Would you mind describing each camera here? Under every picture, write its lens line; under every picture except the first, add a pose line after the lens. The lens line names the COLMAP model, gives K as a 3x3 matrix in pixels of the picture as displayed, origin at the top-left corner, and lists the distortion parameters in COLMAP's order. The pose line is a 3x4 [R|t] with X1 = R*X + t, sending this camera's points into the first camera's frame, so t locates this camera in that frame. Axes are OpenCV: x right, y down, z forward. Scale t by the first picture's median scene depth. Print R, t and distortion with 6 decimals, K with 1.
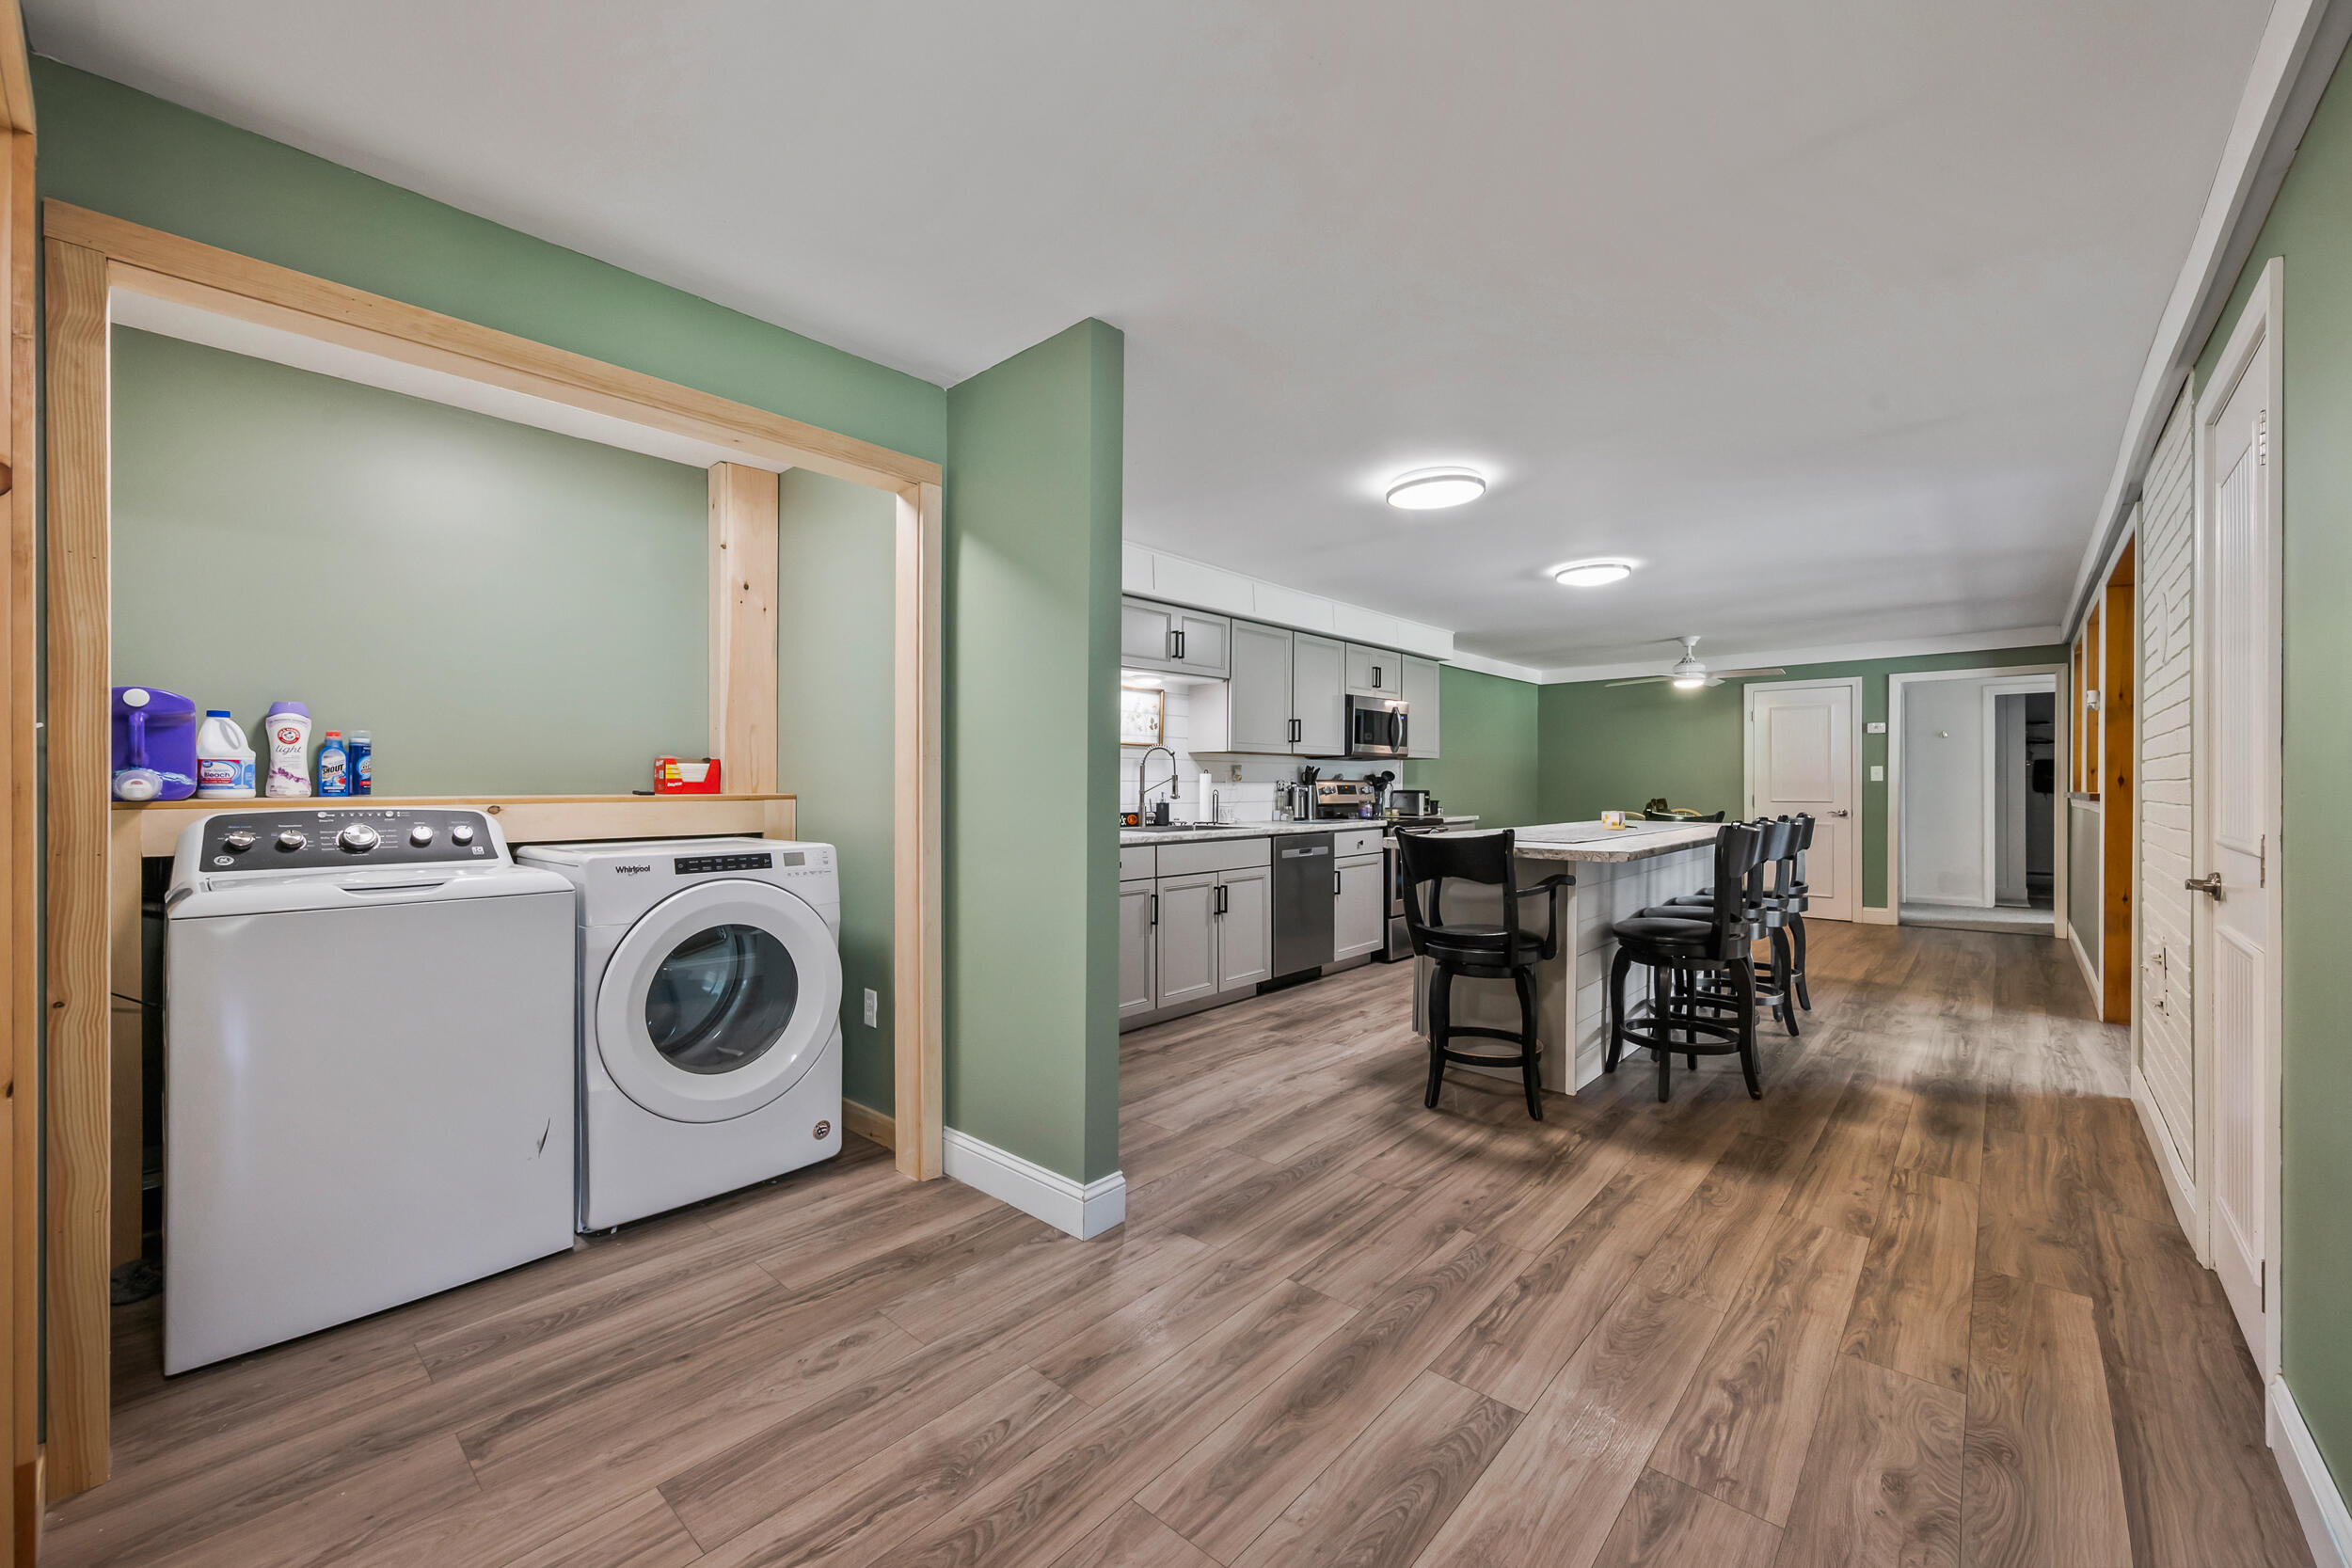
lens RADIAL K [[929.9, 0, 1183.3], [0, 929.9, 782.6], [0, 0, 1]] dist [0.000658, 0.000012]
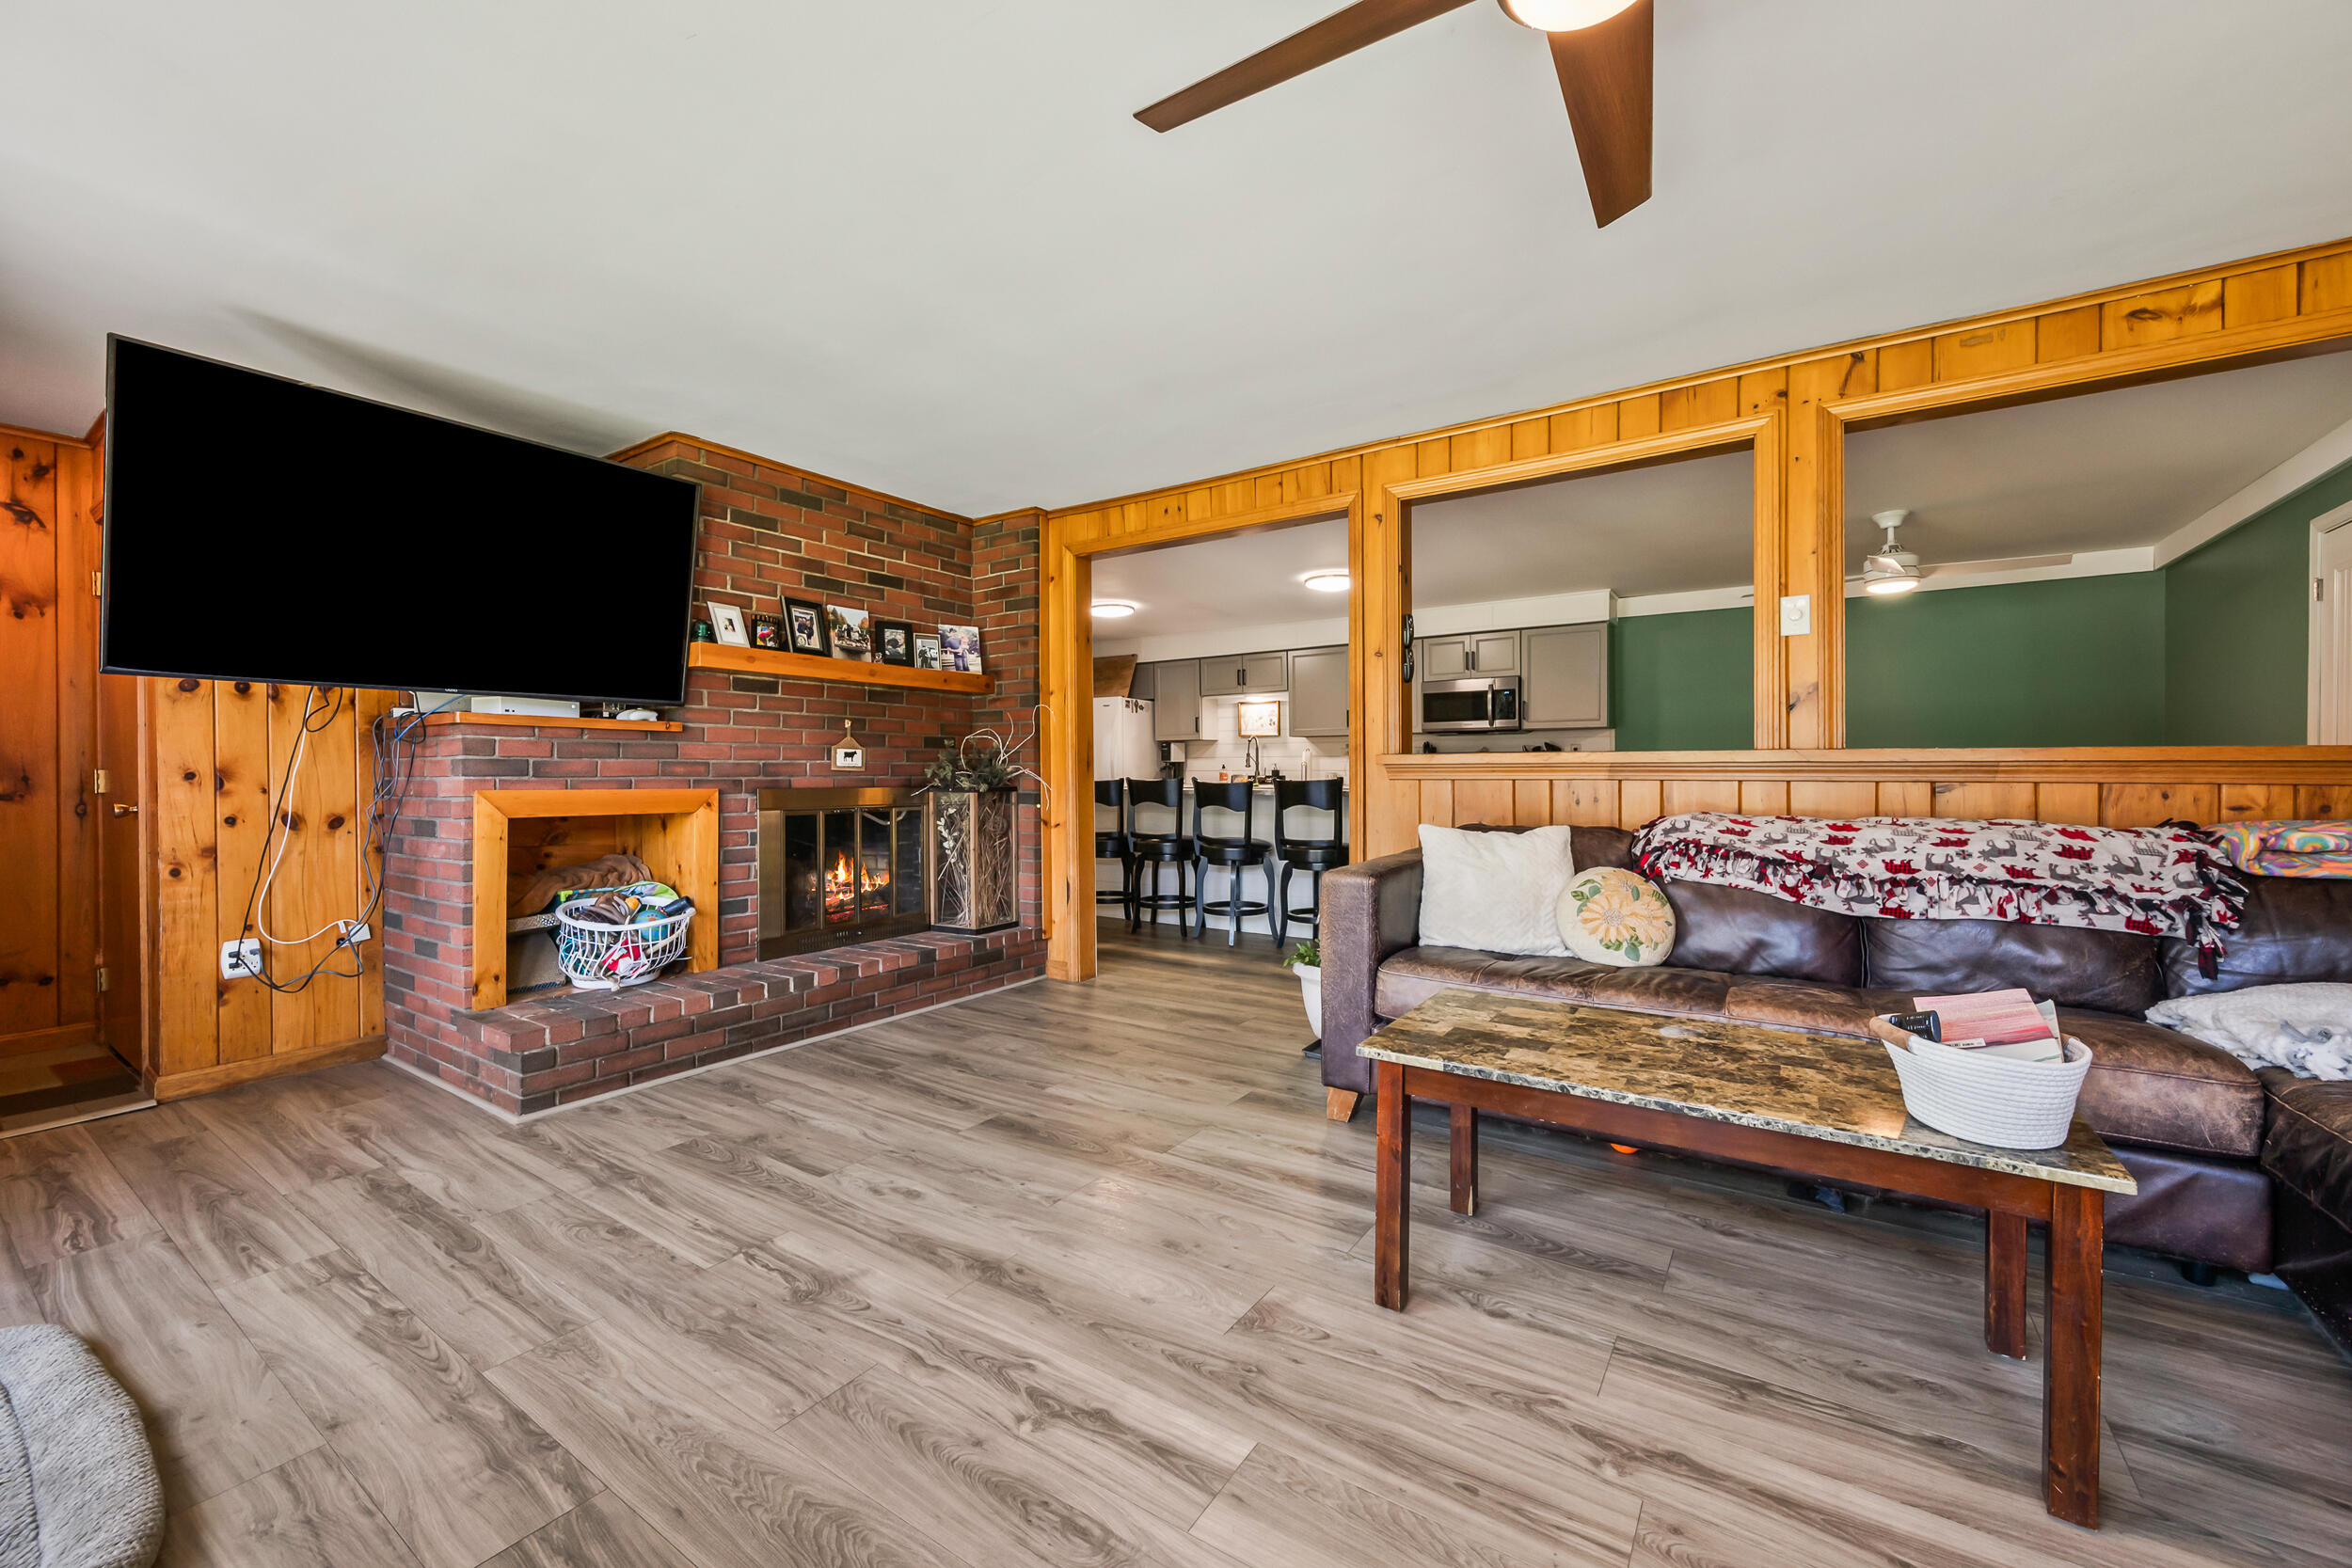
lens RADIAL K [[929.9, 0, 1183.3], [0, 929.9, 782.6], [0, 0, 1]] dist [0.000658, 0.000012]
pose [[0.137955, 0.014254, -0.990336, 1.078649], [0.010528, 0.999819, 0.015857, 0.011274], [0.990383, -0.012614, 0.137780, 0.415872]]
